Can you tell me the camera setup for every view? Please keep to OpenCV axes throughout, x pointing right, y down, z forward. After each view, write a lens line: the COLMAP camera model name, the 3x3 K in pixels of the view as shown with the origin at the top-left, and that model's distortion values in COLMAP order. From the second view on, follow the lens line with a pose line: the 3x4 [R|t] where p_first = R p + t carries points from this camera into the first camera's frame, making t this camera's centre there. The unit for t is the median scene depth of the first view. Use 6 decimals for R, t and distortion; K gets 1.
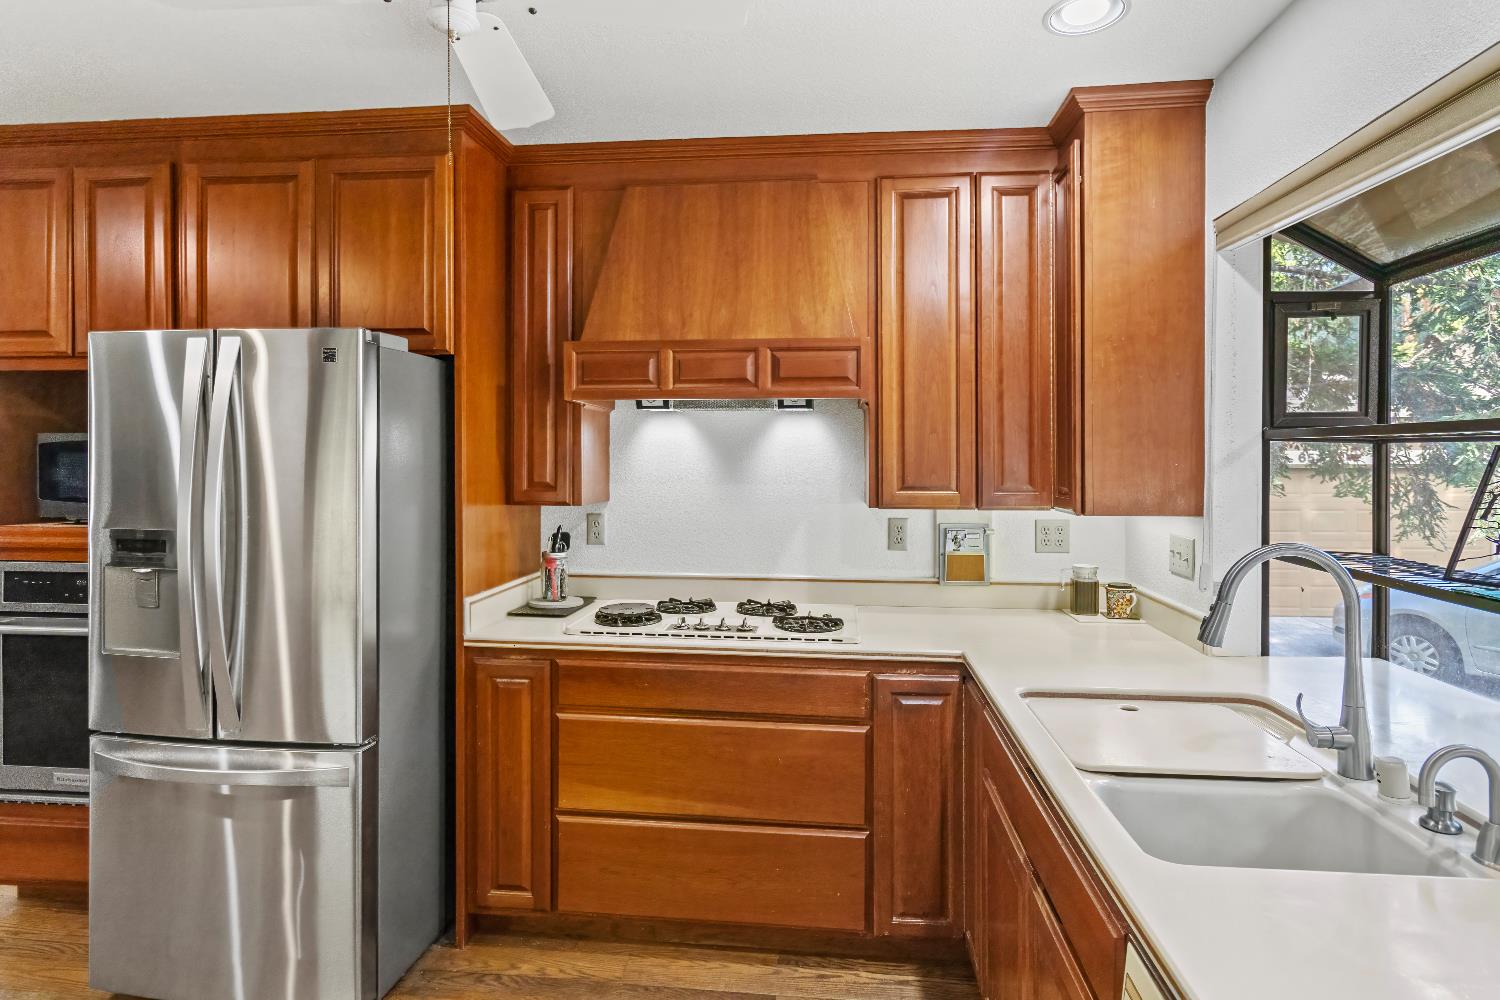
lens RADIAL K [[793.0, 0, 752.0], [0, 793.0, 466.6], [0, 0, 1]] dist [0.000592, -0.000003]
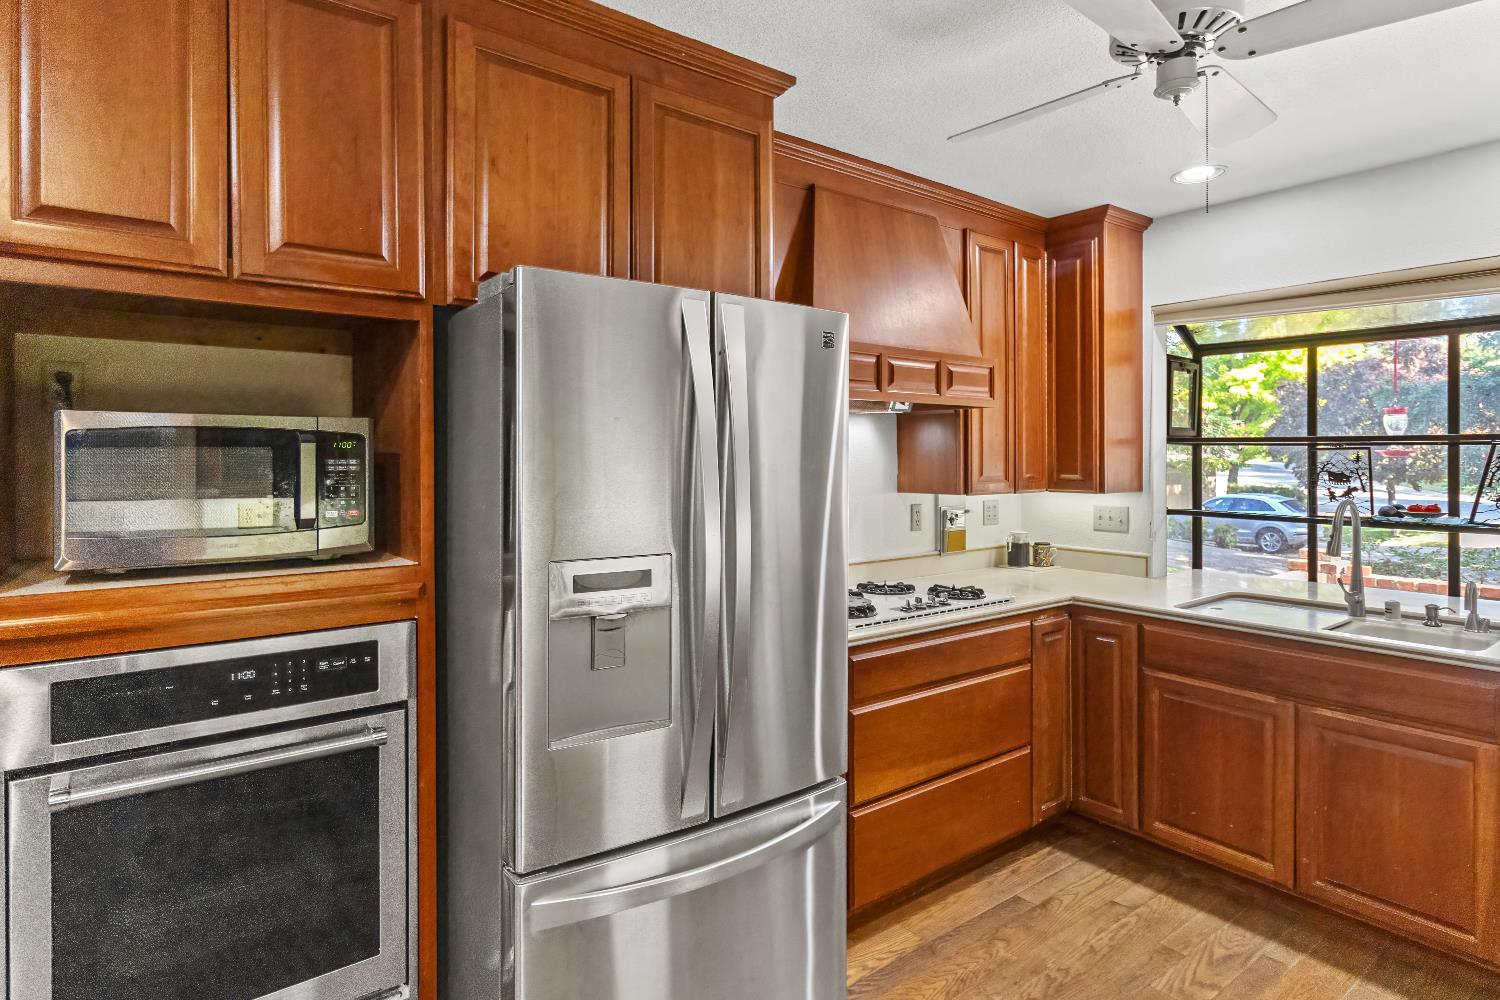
lens RADIAL K [[802.7, 0, 755.4], [0, 802.7, 456.0], [0, 0, 1]] dist [-0.001747, -0.000656]
pose [[0.727221, -0.003341, 0.686395, -1.034468], [0.008061, 0.999961, -0.003673, -0.007612], [-0.686356, 0.008205, 0.727220, 0.346169]]
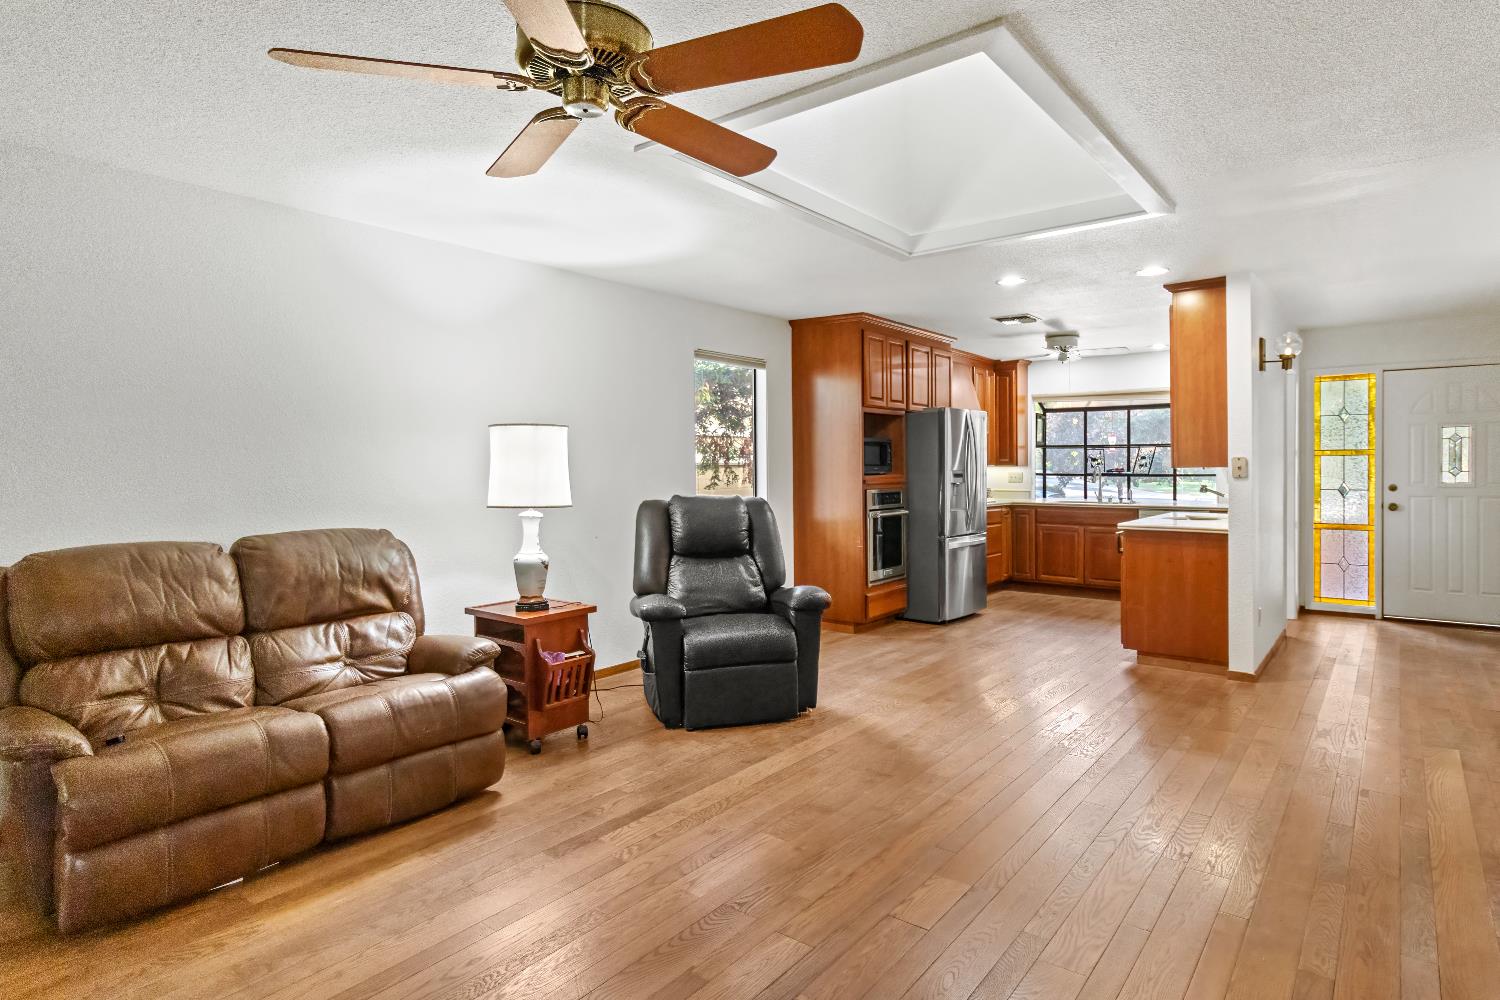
lens RADIAL K [[793.0, 0, 752.0], [0, 793.0, 466.6], [0, 0, 1]] dist [0.000592, -0.000003]
pose [[0.548907, -0.007869, 0.835846, -3.472260], [0.014569, 0.999894, -0.000154, 0.043519], [-0.835756, 0.012262, 0.548964, -0.060082]]
